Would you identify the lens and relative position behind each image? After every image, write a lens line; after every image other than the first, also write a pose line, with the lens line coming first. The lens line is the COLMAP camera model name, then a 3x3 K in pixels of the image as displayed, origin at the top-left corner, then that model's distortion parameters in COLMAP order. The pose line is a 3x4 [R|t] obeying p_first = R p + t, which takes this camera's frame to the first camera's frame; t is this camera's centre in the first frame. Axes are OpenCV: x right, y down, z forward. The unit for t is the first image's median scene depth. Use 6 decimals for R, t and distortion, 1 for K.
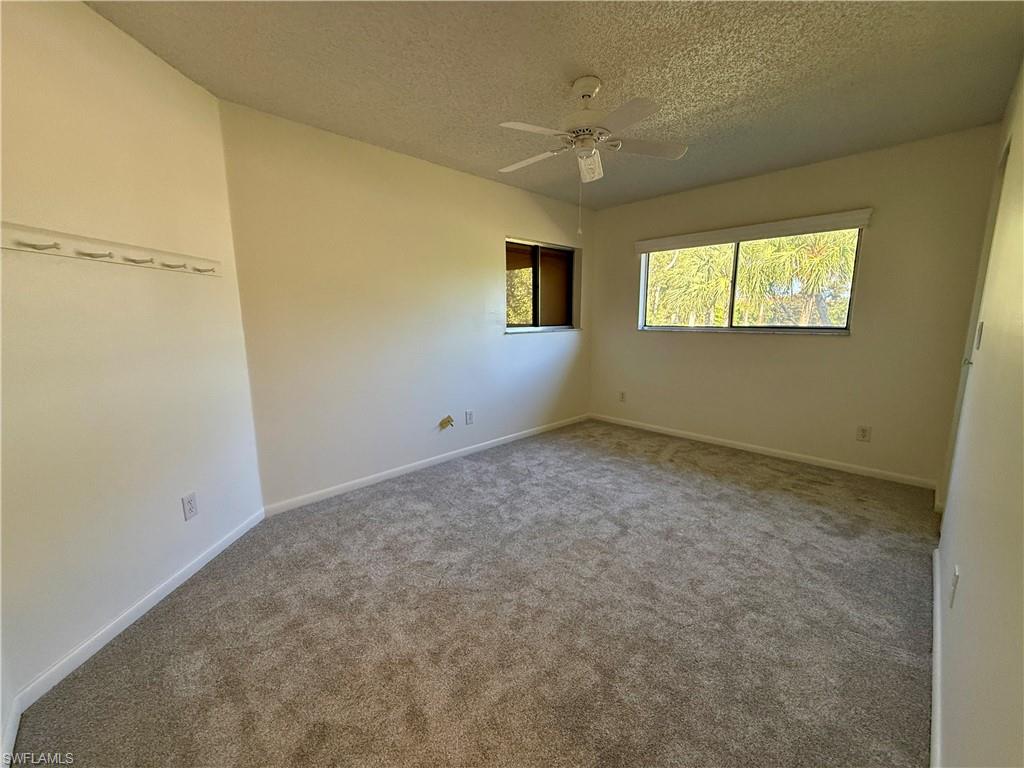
lens RADIAL K [[408.8, 0, 508.7], [0, 408.8, 383.7], [0, 0, 1]] dist [0.000436, -0.000158]
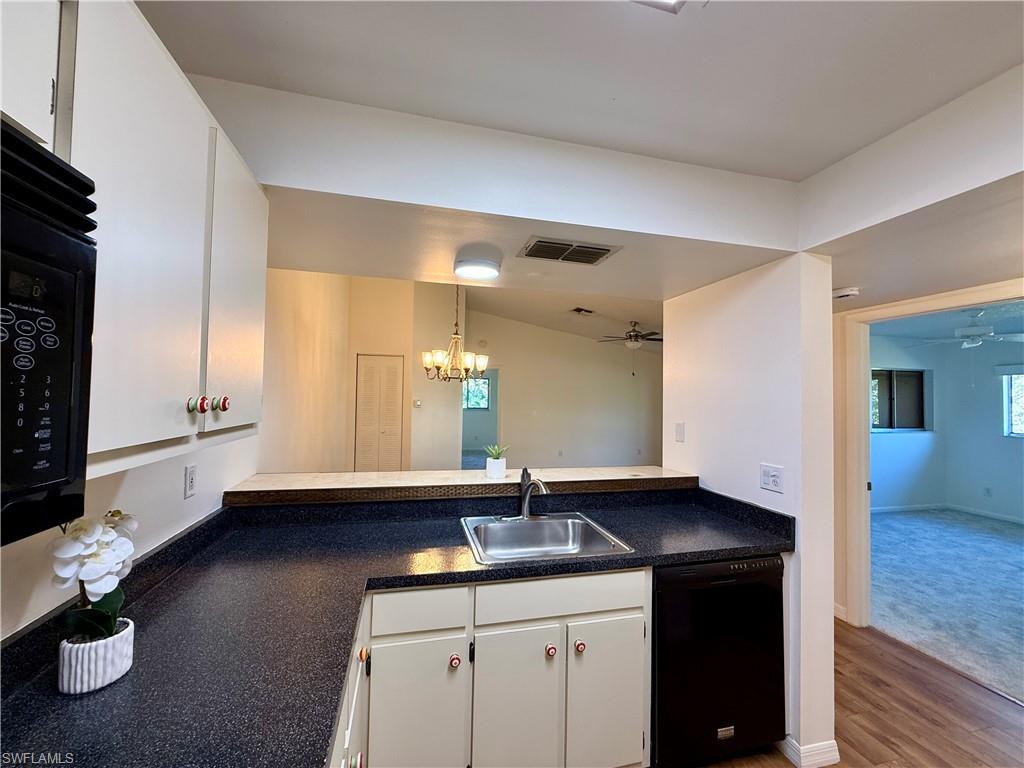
lens RADIAL K [[408.8, 0, 510.1], [0, 408.8, 383.0], [0, 0, 1]] dist [0.000436, -0.000158]
pose [[0.867426, 0.008172, -0.497500, -0.591301], [-0.105575, 0.980121, -0.167979, 0.121002], [0.486237, 0.198233, 0.851045, -1.303390]]
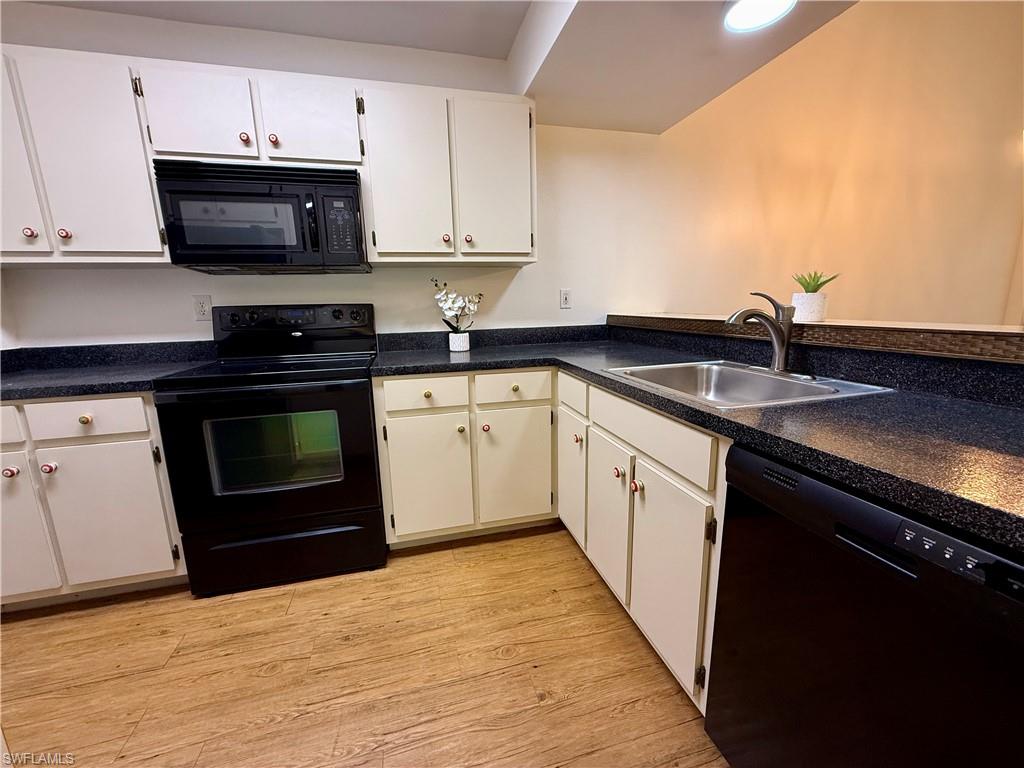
lens RADIAL K [[408.8, 0, 511.1], [0, 408.8, 387.4], [0, 0, 1]] dist [0.000436, -0.000158]
pose [[-0.493563, 0.195251, -0.847509, -0.335209], [-0.110571, 0.952479, 0.283828, 0.143650], [0.862652, 0.233797, -0.448519, -0.655809]]
